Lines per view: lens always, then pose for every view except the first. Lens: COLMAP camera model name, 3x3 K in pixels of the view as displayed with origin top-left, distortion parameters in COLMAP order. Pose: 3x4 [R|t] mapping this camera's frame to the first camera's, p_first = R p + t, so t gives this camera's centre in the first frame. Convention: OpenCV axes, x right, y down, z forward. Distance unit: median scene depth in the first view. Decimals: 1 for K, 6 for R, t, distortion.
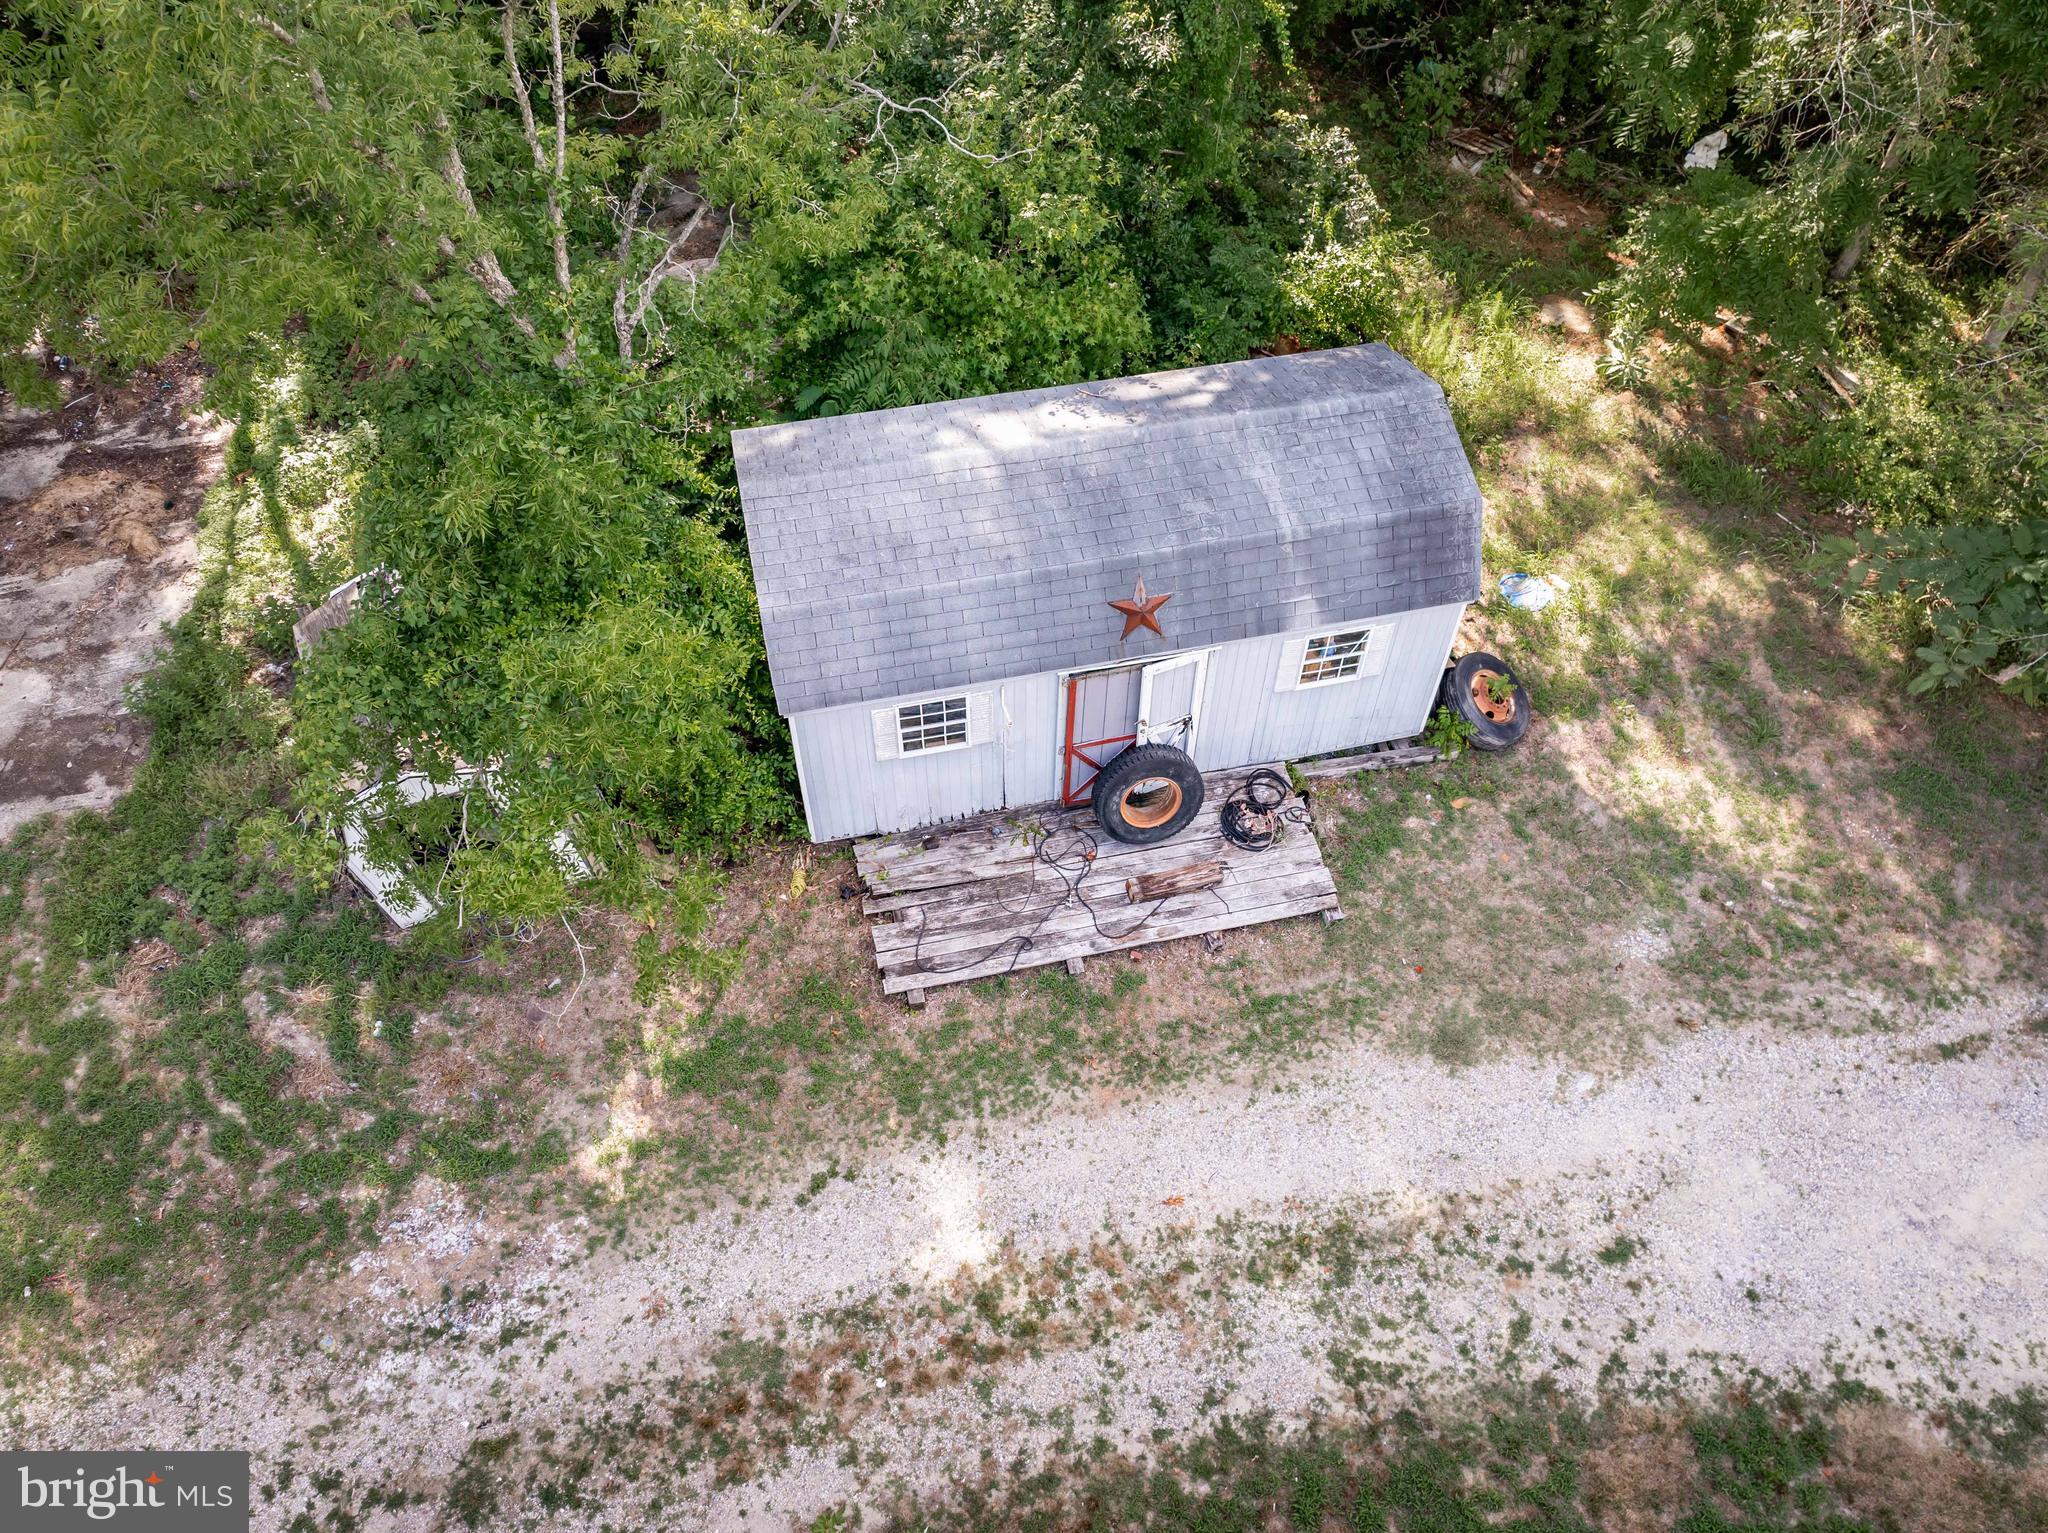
lens RADIAL K [[1440.6, 0, 1024.0], [0, 1440.6, 766.5], [0, 0, 1]] dist [-0.046760, 0.033457]
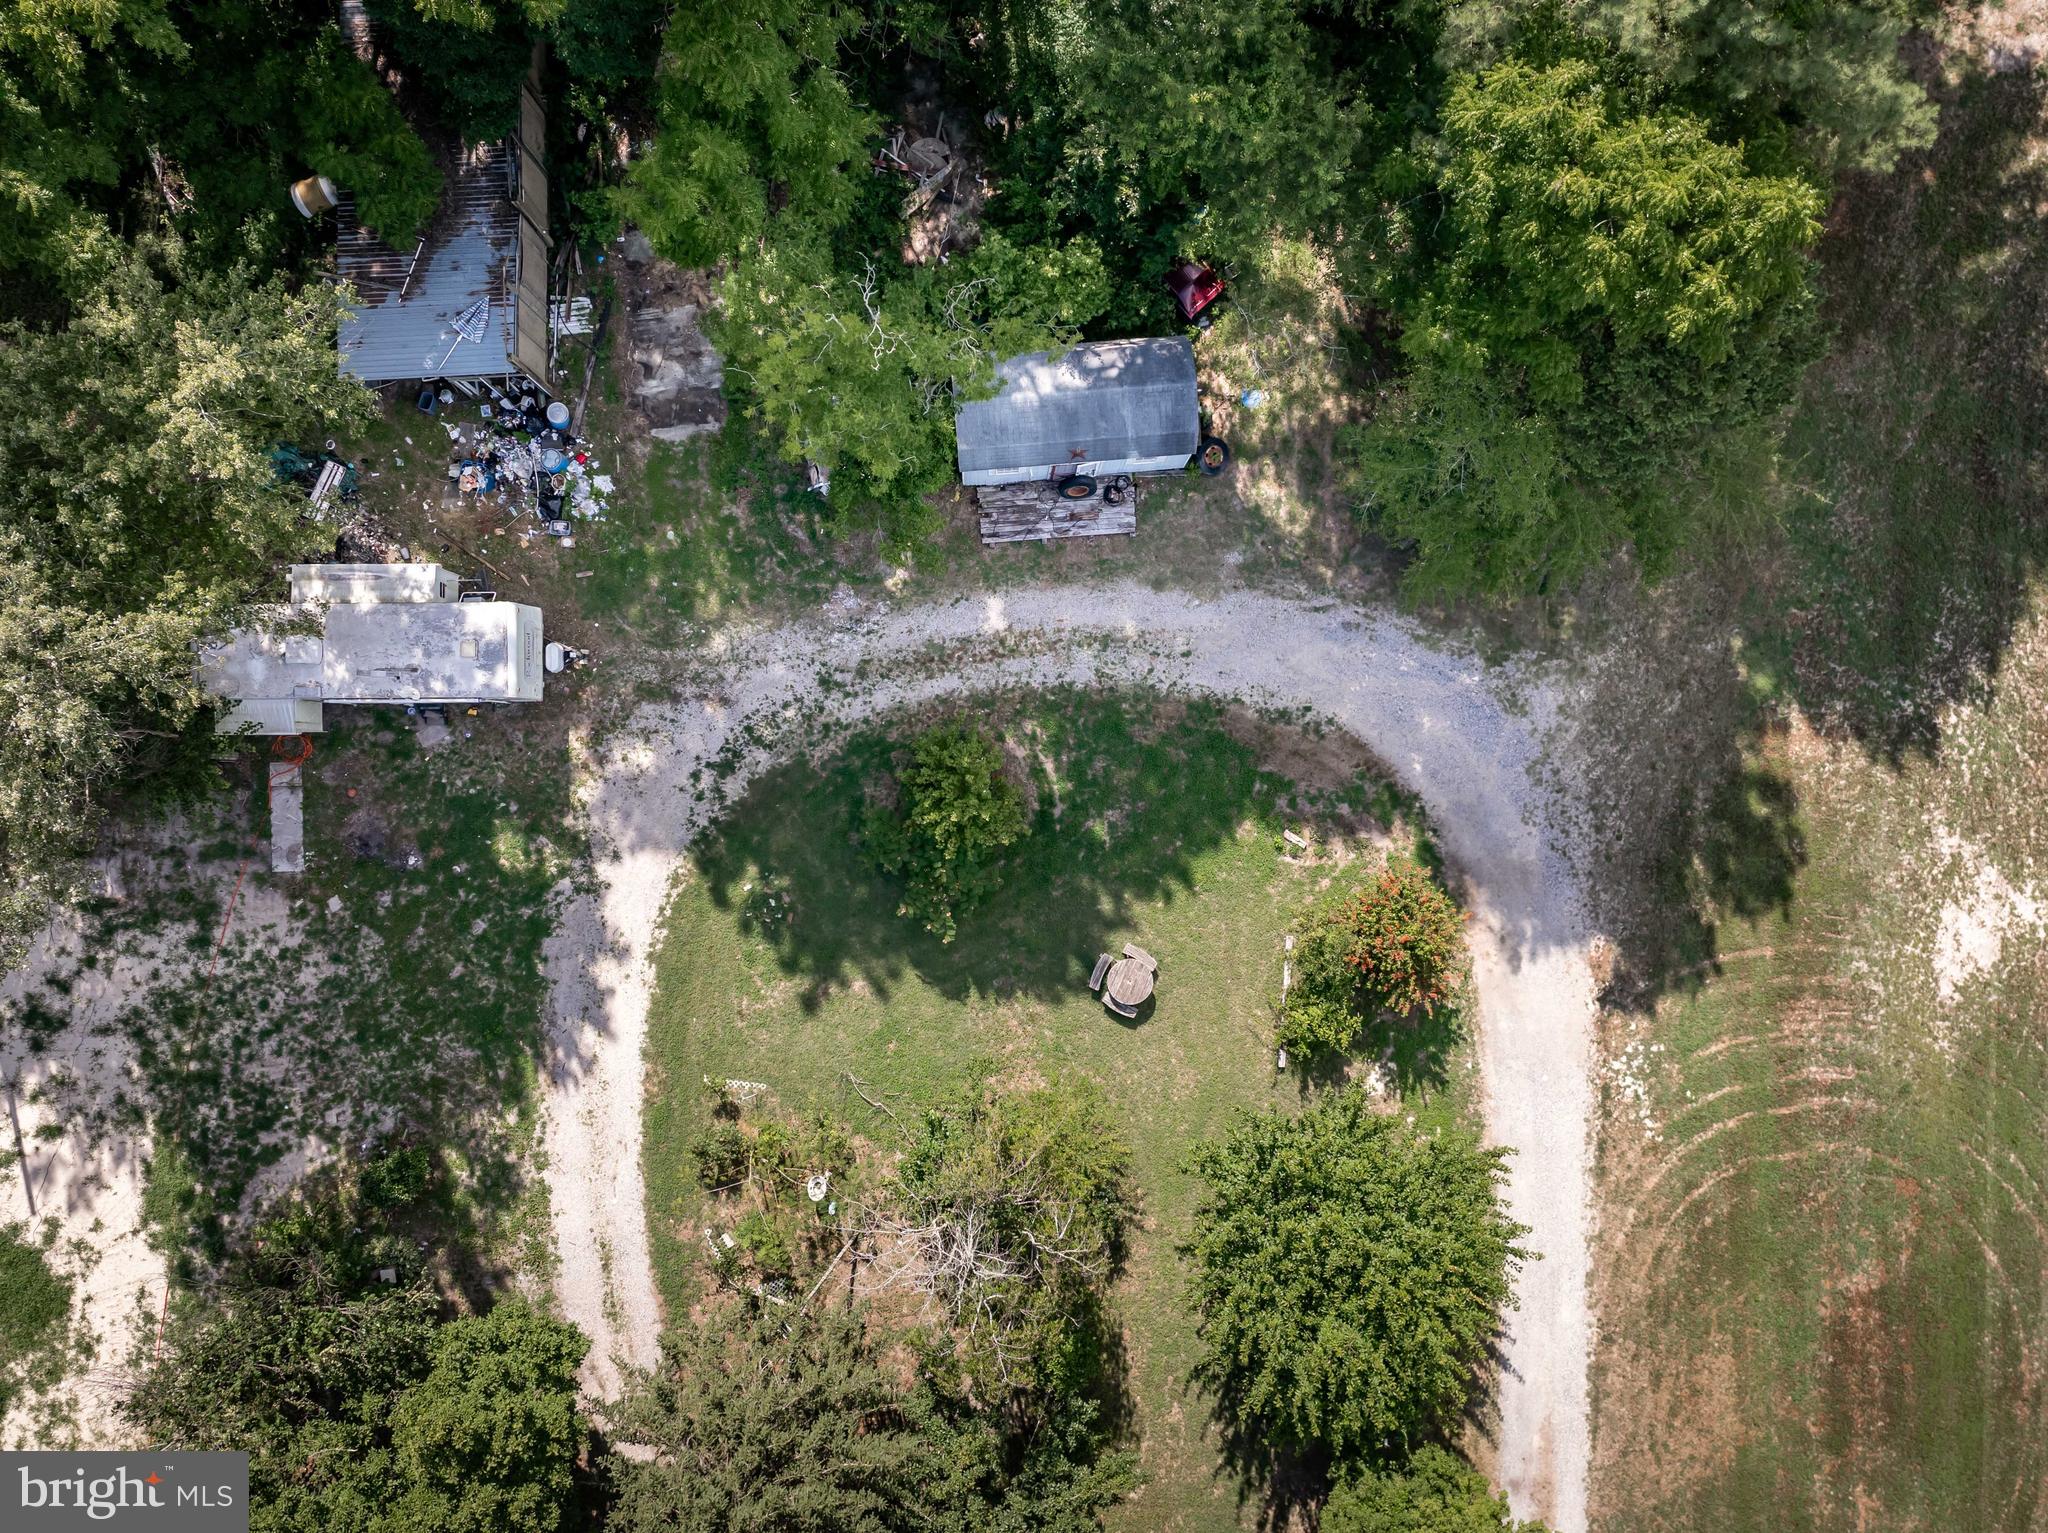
lens RADIAL K [[1446.7, 0, 1024.0], [0, 1446.7, 766.5], [0, 0, 1]] dist [-0.058754, 0.062955]
pose [[0.989388, 0.144769, 0.012372, 0.024757], [-0.123310, 0.791586, 0.598487, -1.379470], [0.076849, -0.593662, 0.801037, -1.843669]]
